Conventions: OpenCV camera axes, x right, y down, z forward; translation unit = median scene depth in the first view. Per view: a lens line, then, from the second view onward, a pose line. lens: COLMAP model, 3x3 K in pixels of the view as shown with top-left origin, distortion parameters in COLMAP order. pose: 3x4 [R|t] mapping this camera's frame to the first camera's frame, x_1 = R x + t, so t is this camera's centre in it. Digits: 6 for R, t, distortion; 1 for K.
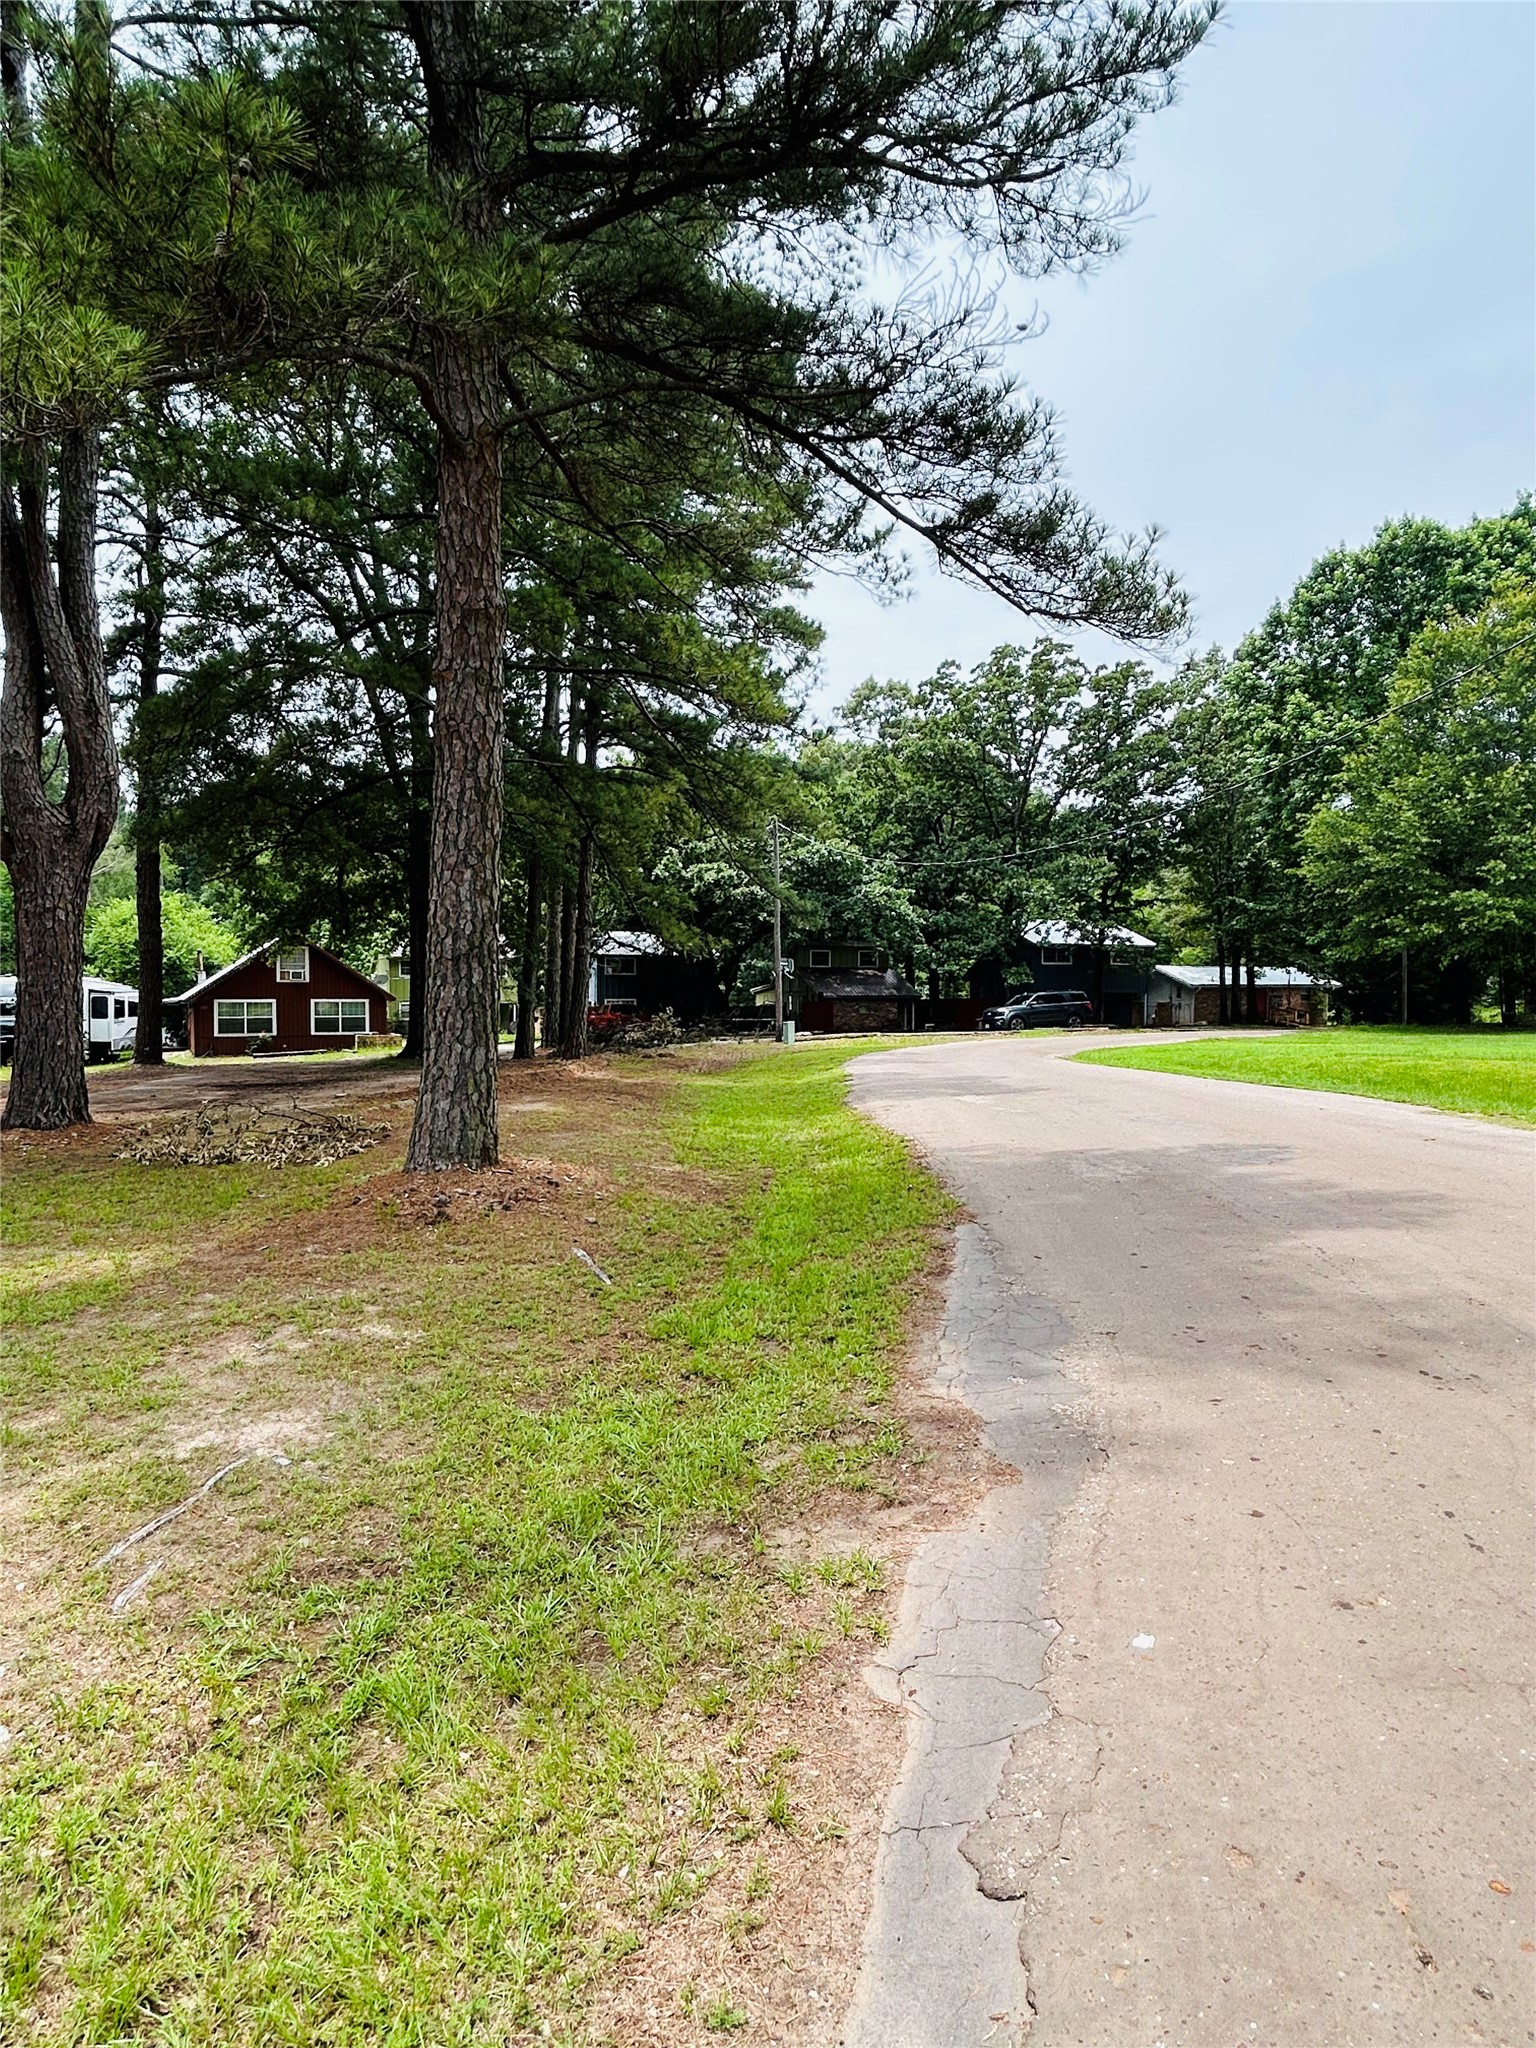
lens RADIAL K [[1211.7, 0, 764.3], [0, 1211.7, 1023.5], [0, 0, 1]] dist [-0.008646, 0.002084]
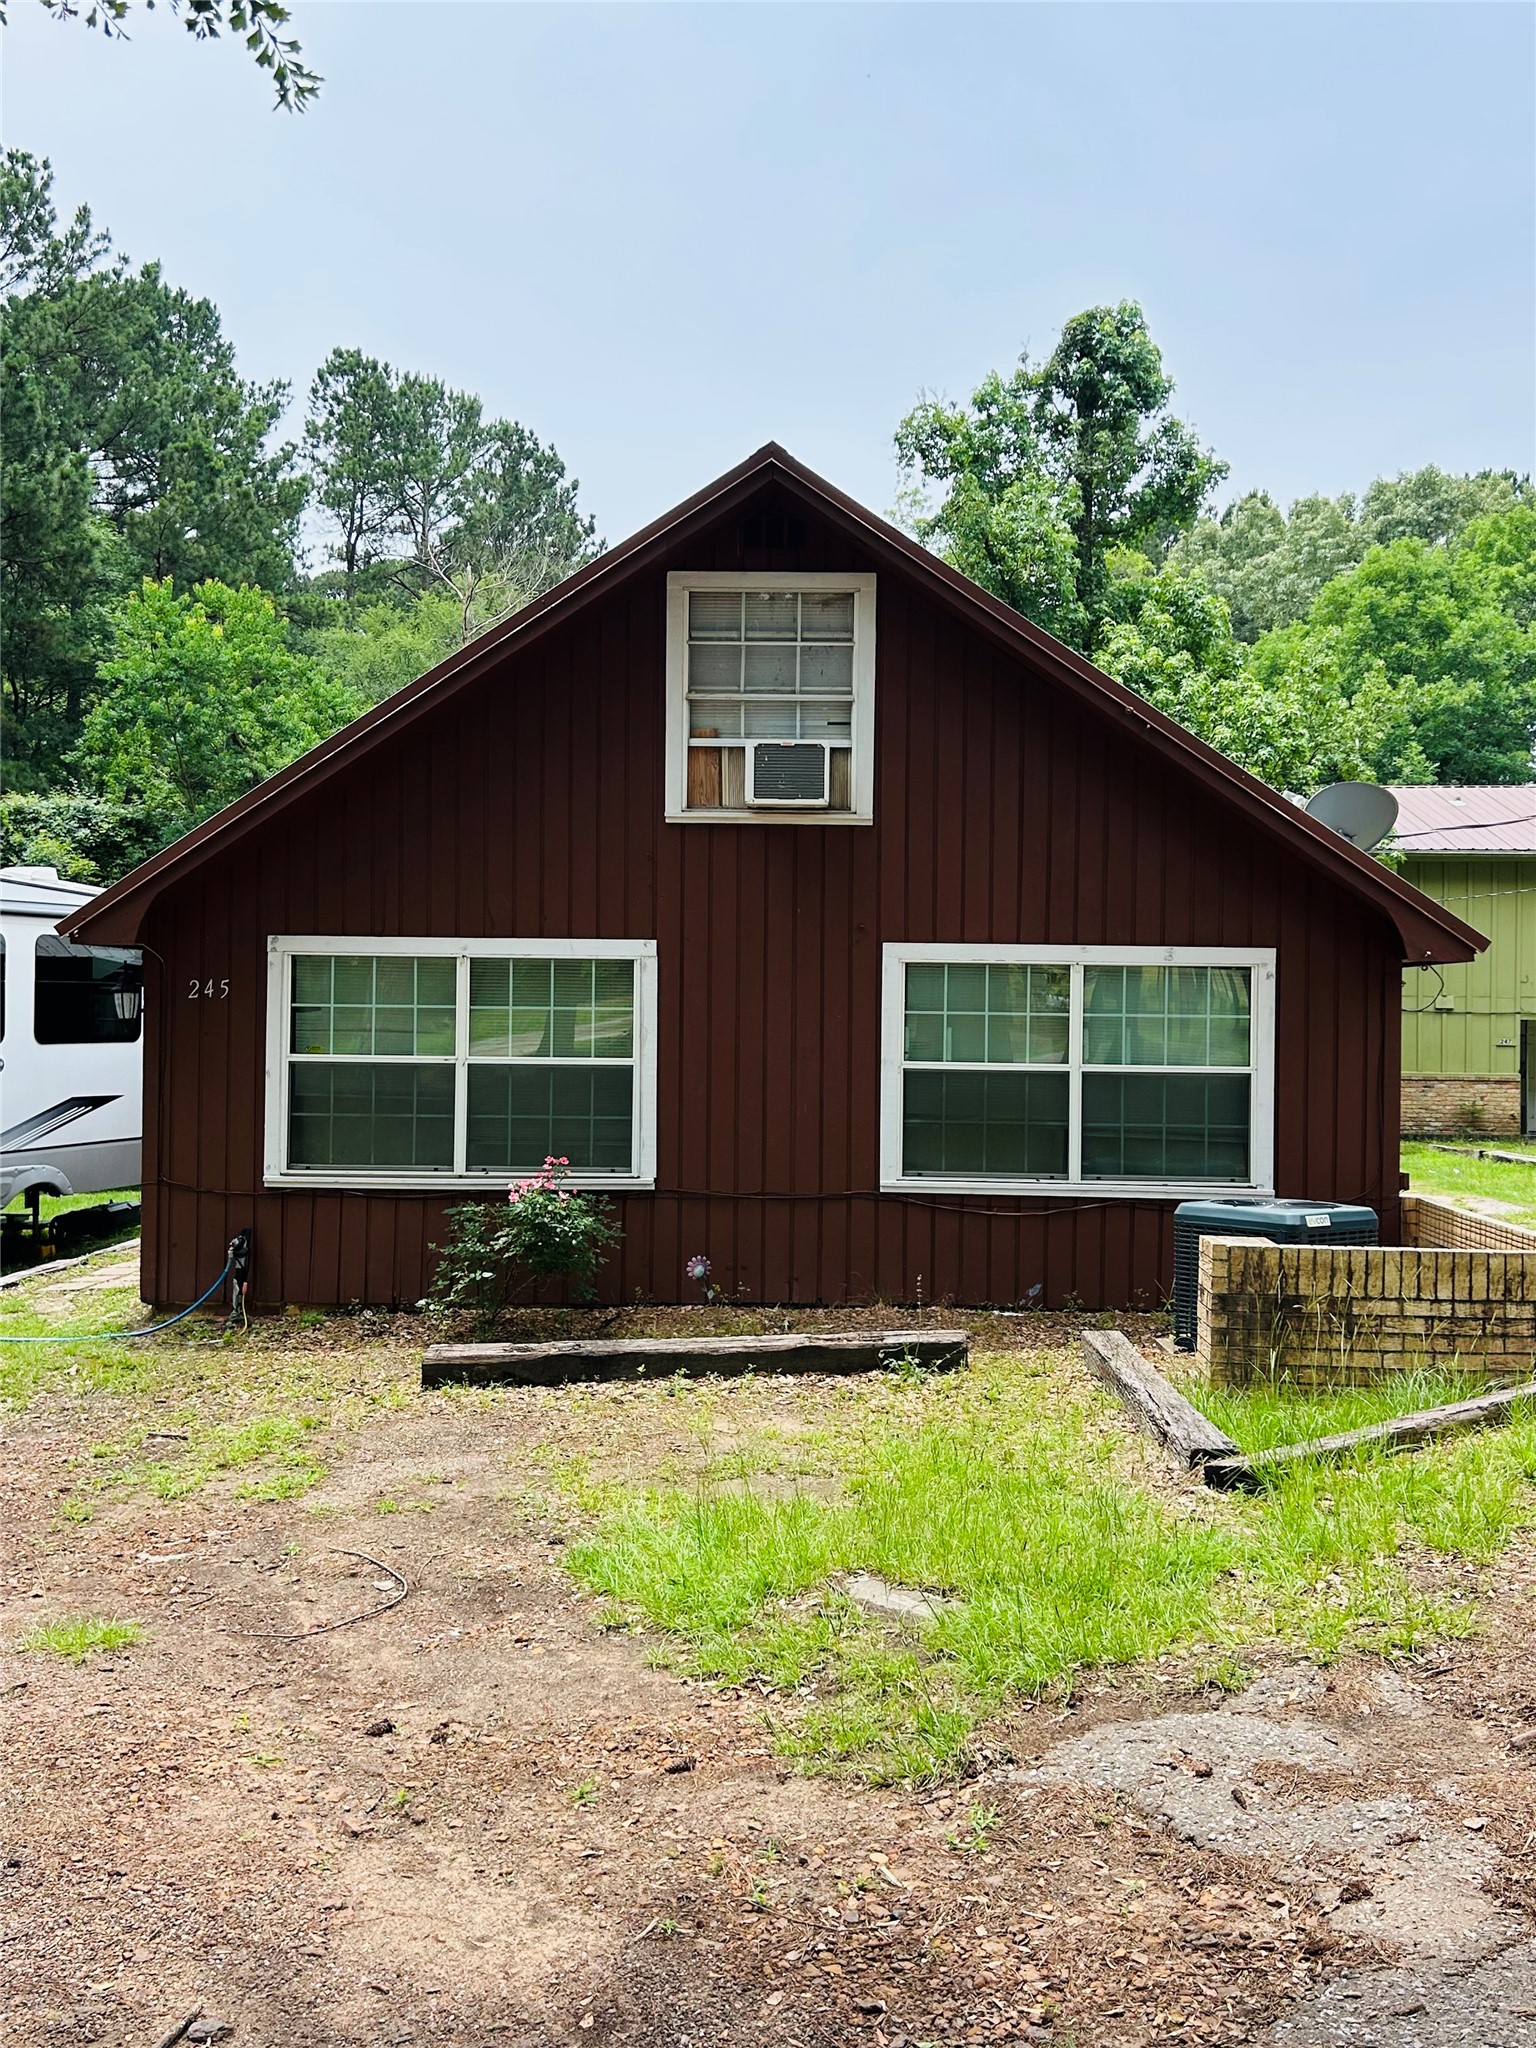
lens RADIAL K [[1921.2, 0, 757.1], [0, 1921.2, 1028.4], [0, 0, 1]] dist [0.049883, 0.000000]
pose [[0.885876, 0.012555, -0.463751, -1.026136], [-0.022158, 0.999638, -0.015265, -0.021766], [0.463392, 0.023798, 0.885834, 2.874613]]
